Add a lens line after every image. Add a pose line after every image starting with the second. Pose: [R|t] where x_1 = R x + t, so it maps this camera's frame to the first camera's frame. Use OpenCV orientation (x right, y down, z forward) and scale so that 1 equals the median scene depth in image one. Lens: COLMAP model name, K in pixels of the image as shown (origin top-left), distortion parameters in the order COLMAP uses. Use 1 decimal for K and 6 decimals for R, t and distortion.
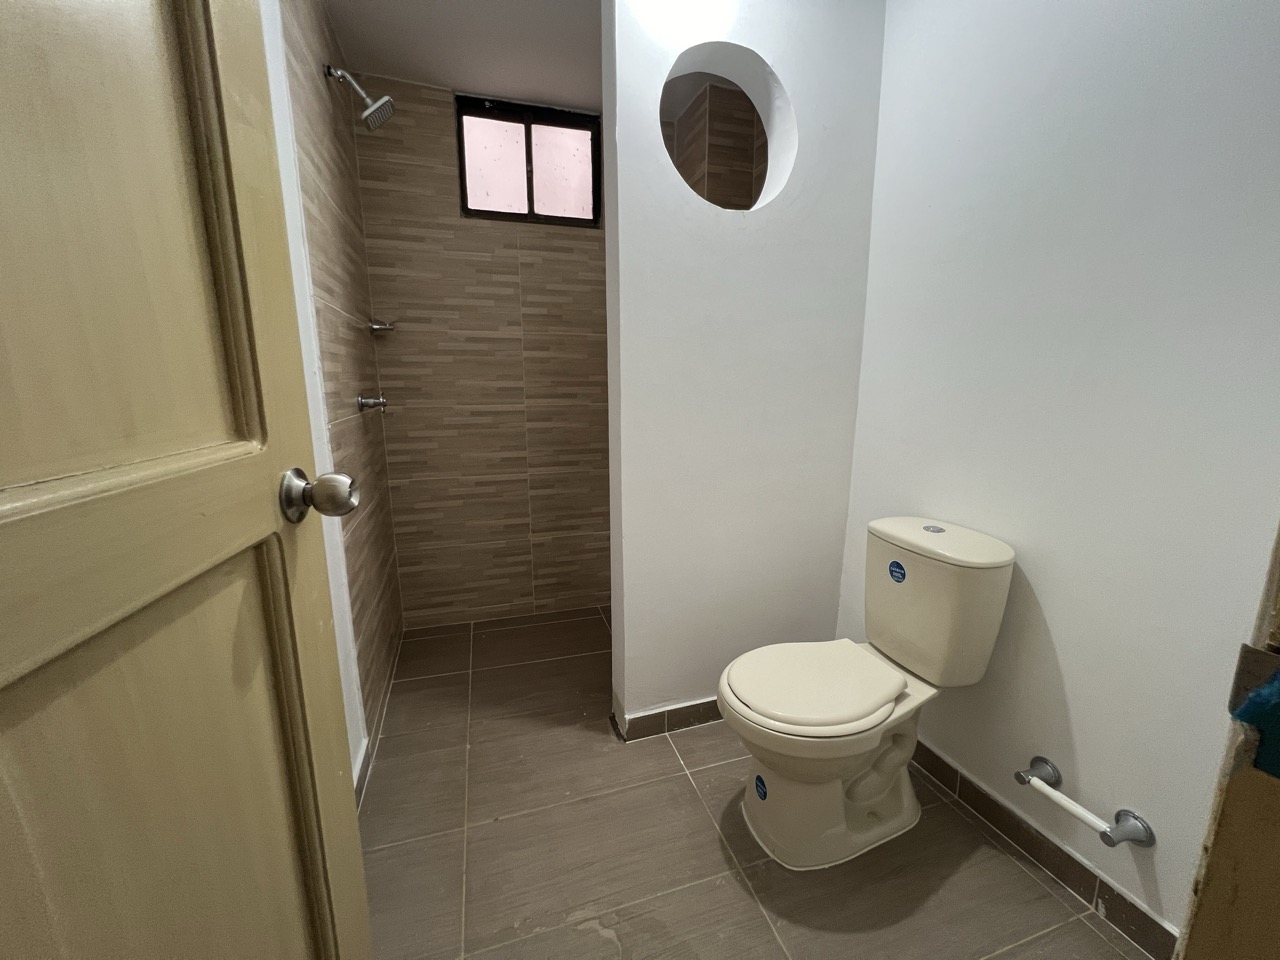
lens RADIAL K [[512.3, 0, 637.1], [0, 512.3, 478.3], [0, 0, 1]] dist [-0.002340, 0.000434]
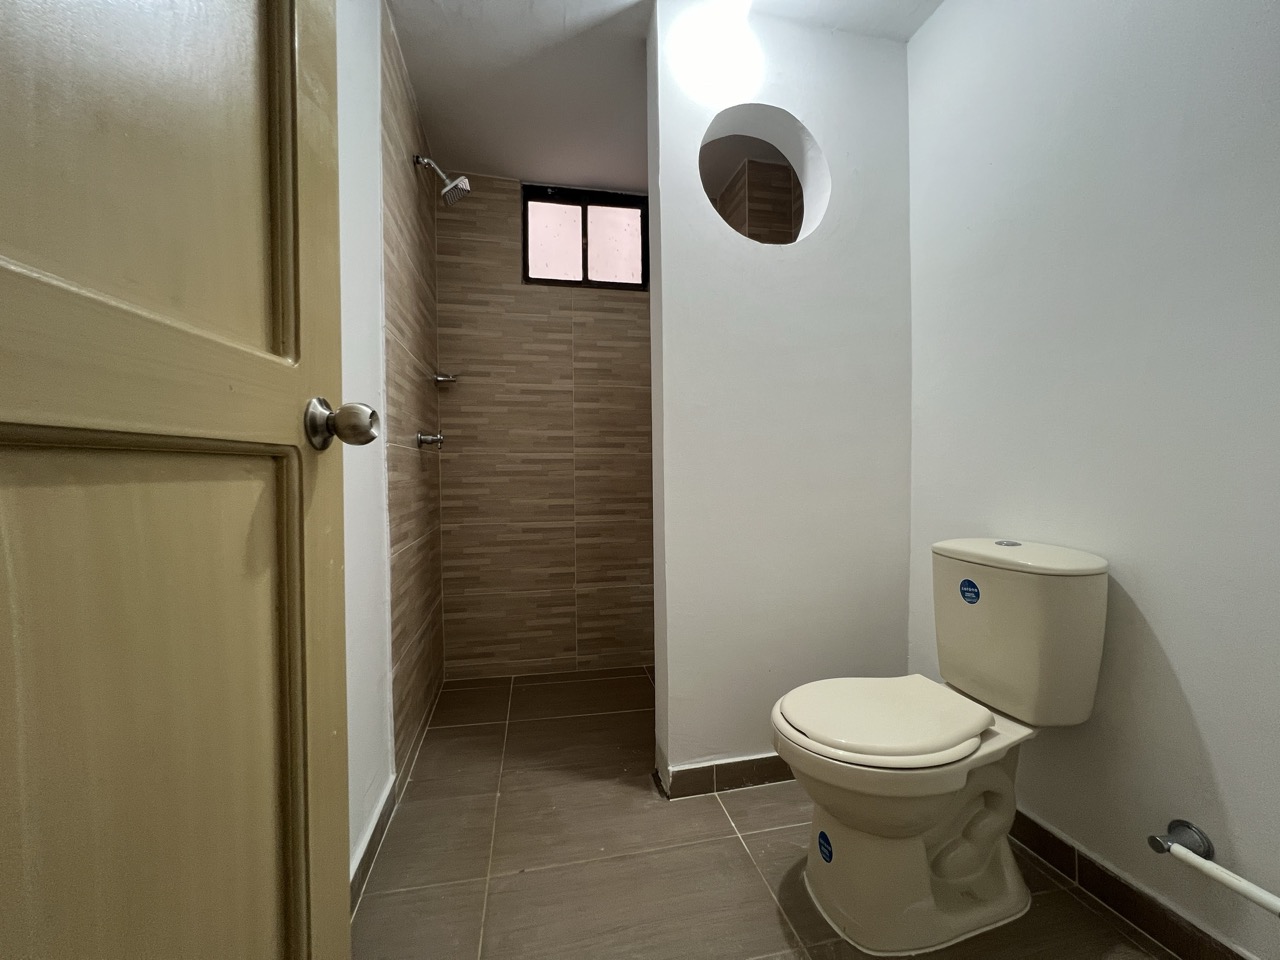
lens RADIAL K [[512.3, 0, 637.1], [0, 512.3, 478.3], [0, 0, 1]] dist [-0.002340, 0.000434]
pose [[0.994797, -0.005753, -0.101717, 0.015806], [-0.012066, 0.984725, -0.173698, 0.116796], [0.101162, 0.174022, 0.979532, 0.021536]]
